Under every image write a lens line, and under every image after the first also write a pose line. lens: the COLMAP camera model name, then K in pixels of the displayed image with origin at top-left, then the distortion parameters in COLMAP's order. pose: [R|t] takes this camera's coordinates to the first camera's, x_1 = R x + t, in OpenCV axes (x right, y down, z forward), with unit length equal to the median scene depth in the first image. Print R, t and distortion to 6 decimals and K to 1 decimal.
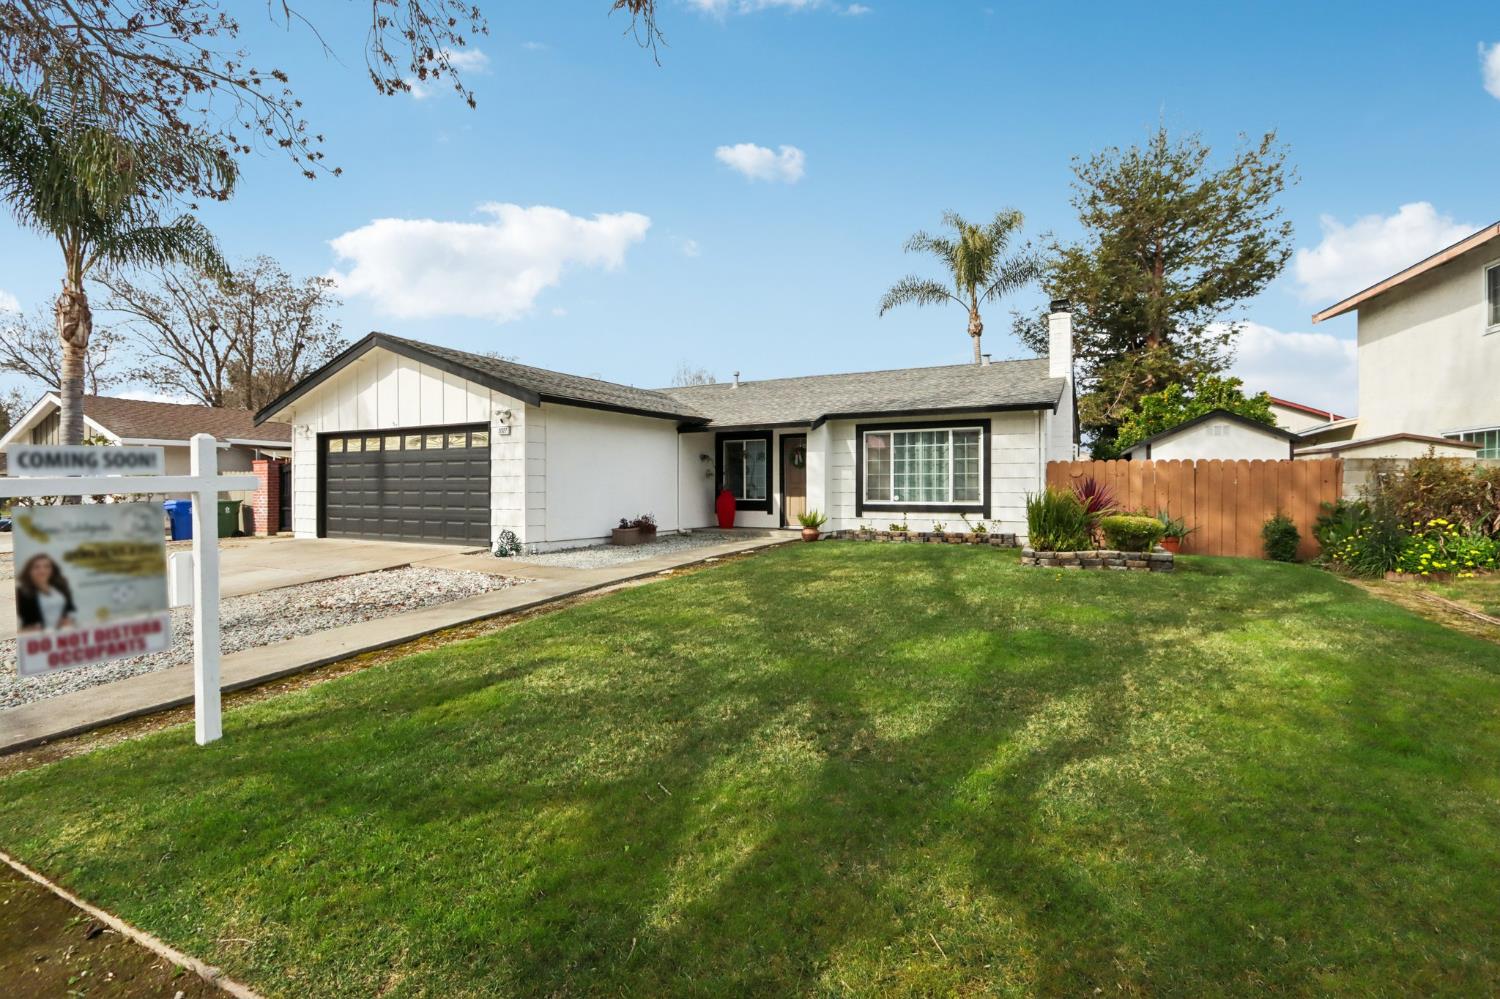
lens RADIAL K [[683.0, 0, 756.5], [0, 683.0, 485.8], [0, 0, 1]] dist [-0.009821, -0.000221]
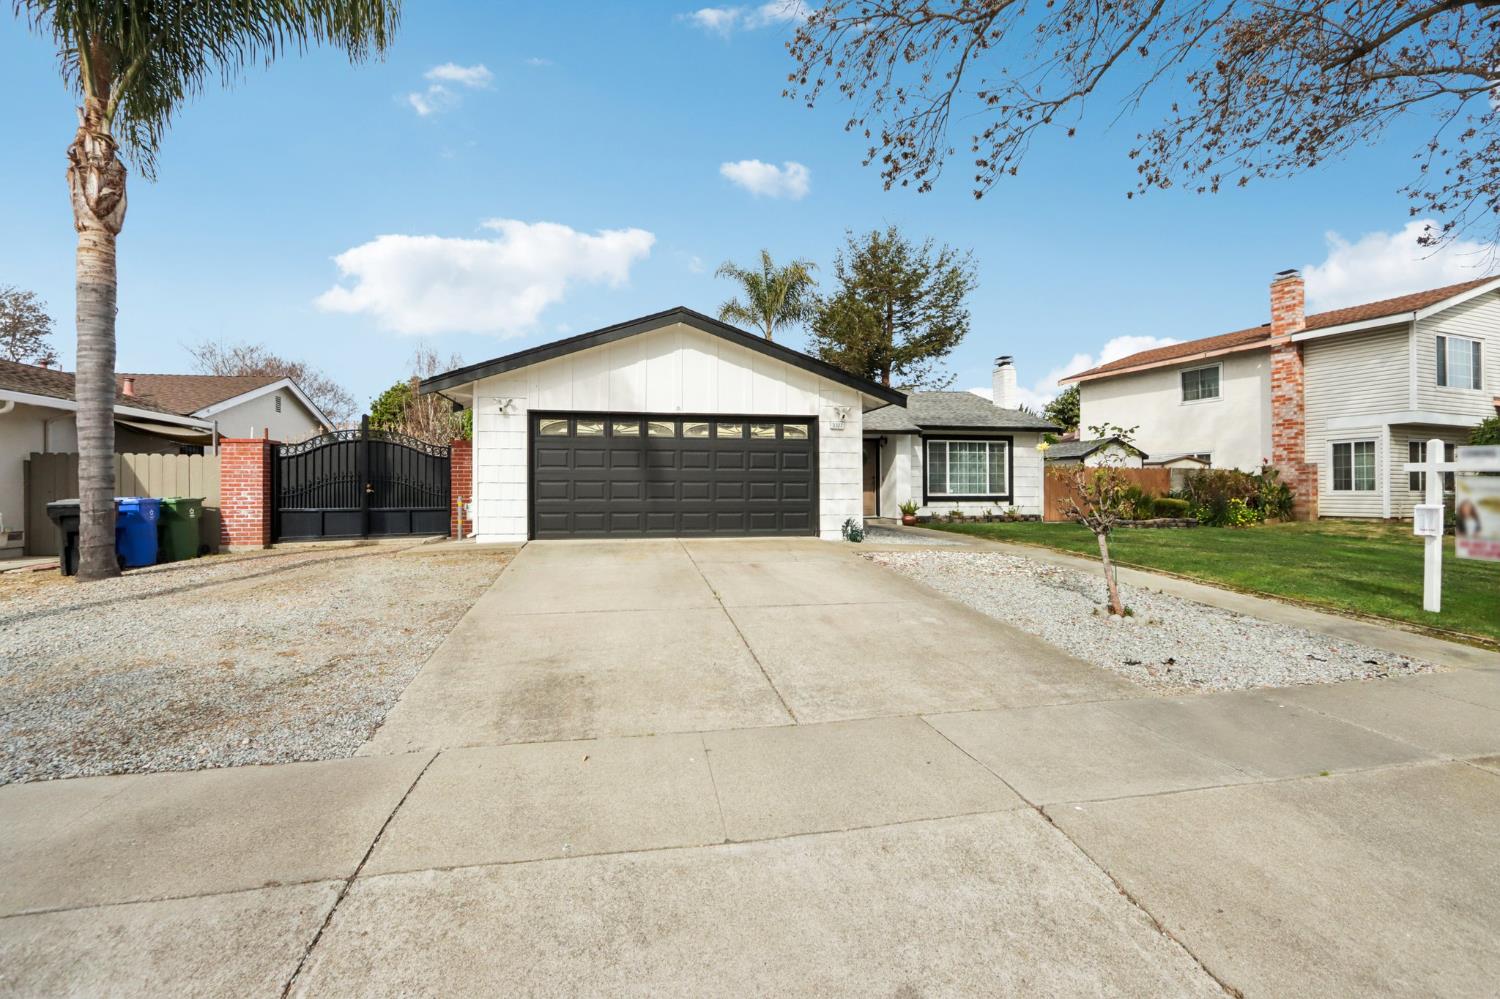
lens RADIAL K [[686.4, 0, 750.9], [0, 686.4, 492.9], [0, 0, 1]] dist [-0.011645, -0.000112]
pose [[0.783849, -0.001307, 0.620950, -0.935354], [-0.000480, 0.999996, 0.002711, 0.018103], [-0.620951, -0.002423, 0.783846, 0.195750]]
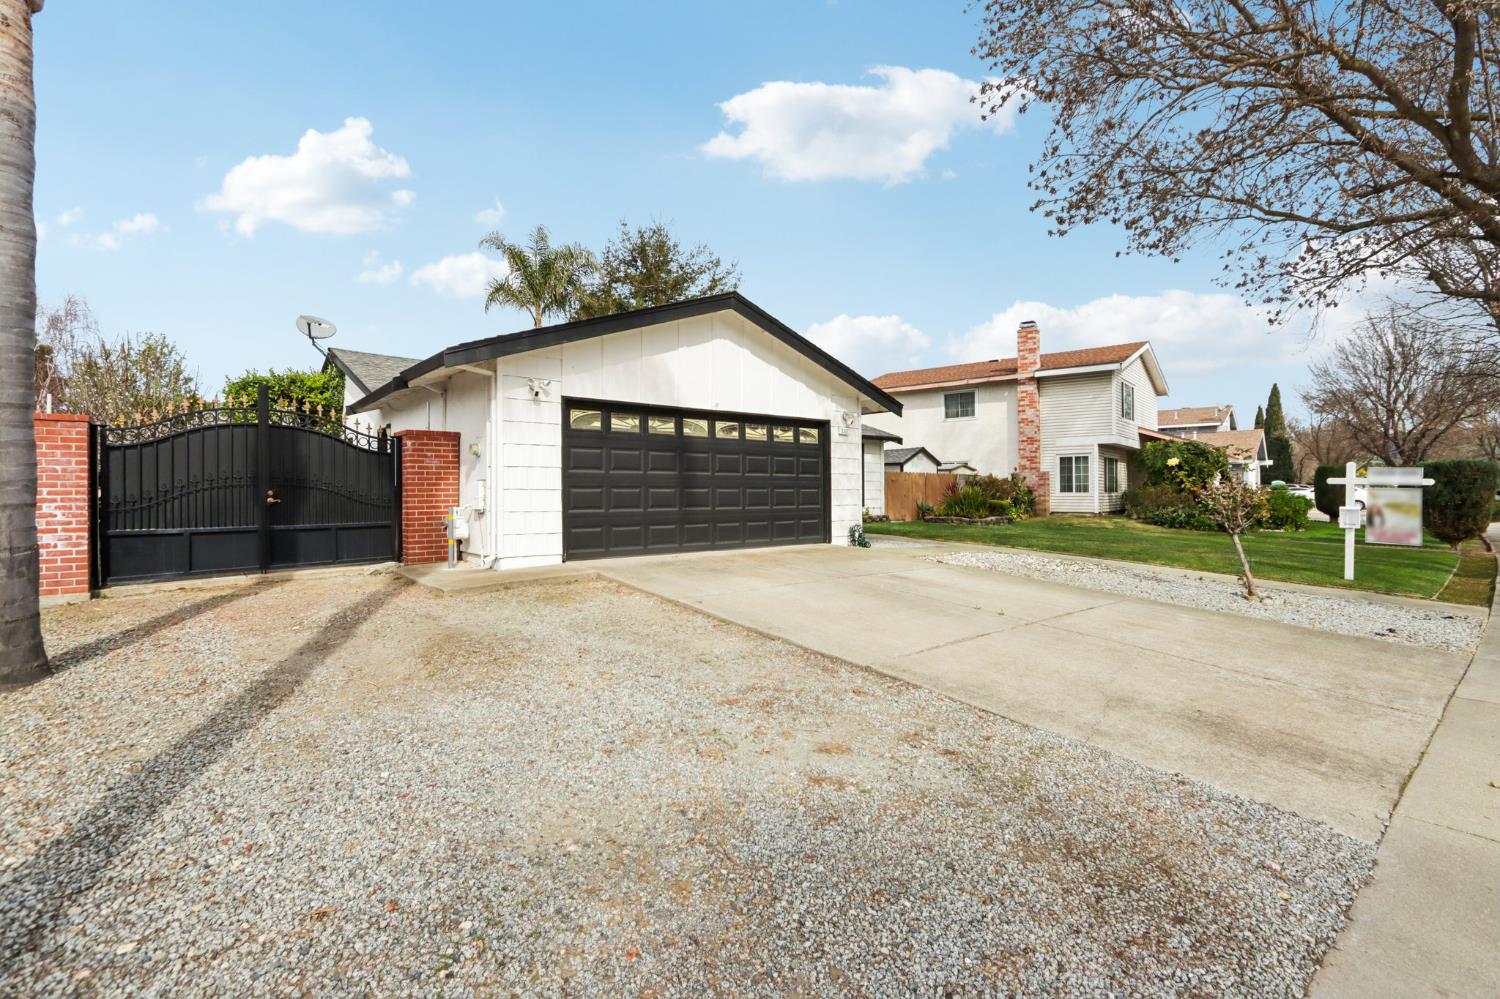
lens RADIAL K [[688.4, 0, 753.2], [0, 688.4, 491.2], [0, 0, 1]] dist [-0.010470, 0.000596]
pose [[0.387772, -0.001830, 0.921753, -1.157796], [0.000217, 0.999998, 0.001894, 0.009255], [-0.921755, -0.000534, 0.387772, 0.582298]]
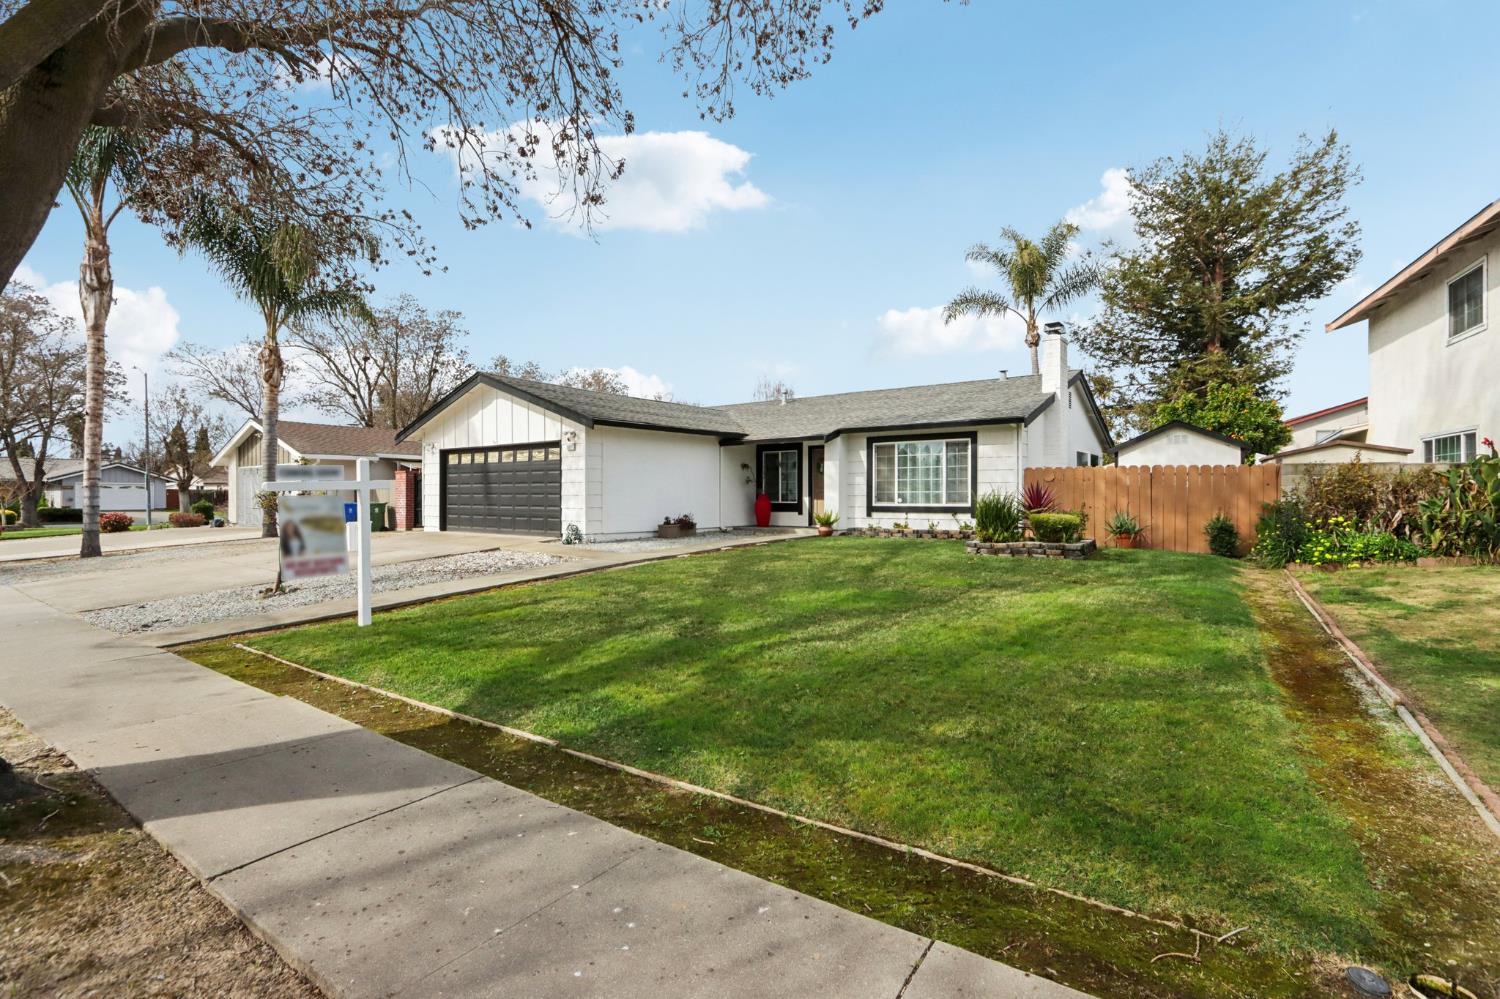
lens RADIAL K [[685.6, 0, 760.6], [0, 685.6, 492.2], [0, 0, 1]] dist [-0.008539, -0.000404]
pose [[0.988548, -0.001195, -0.150904, 0.147554], [0.001008, 0.999999, -0.001315, 0.005392], [0.150905, 0.001148, 0.988548, -0.185975]]
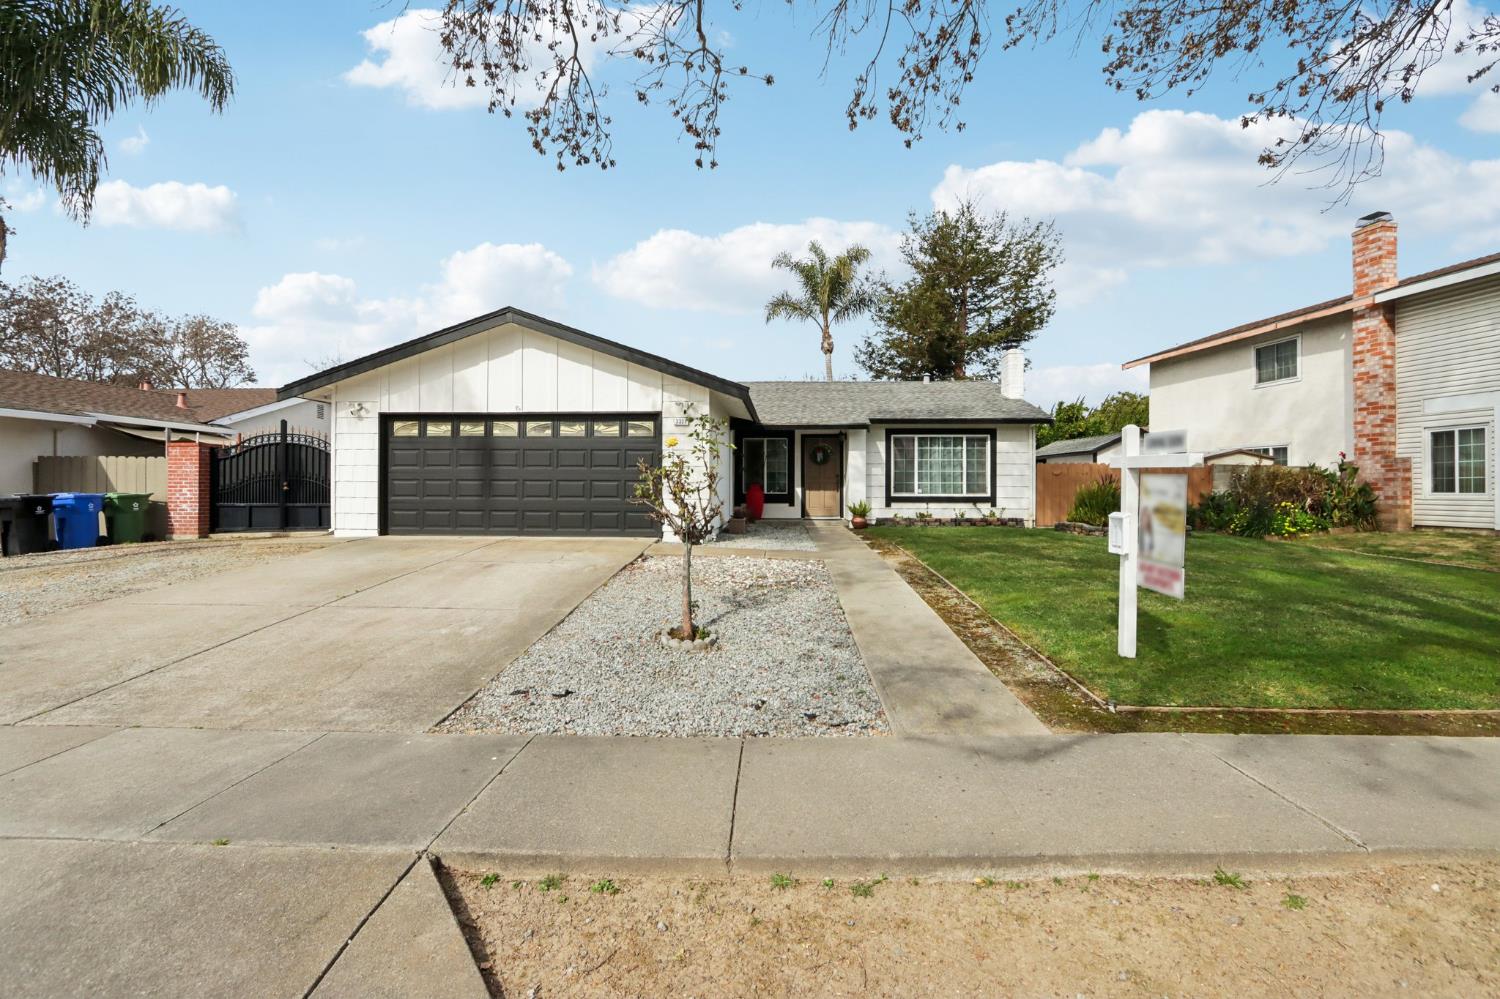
lens RADIAL K [[688.4, 0, 753.2], [0, 688.4, 491.2], [0, 0, 1]] dist [-0.010470, 0.000596]
pose [[0.909120, 0.002941, 0.416524, -0.572042], [-0.004809, 0.999983, 0.003434, 0.015656], [-0.416506, -0.005124, 0.909118, 0.017294]]
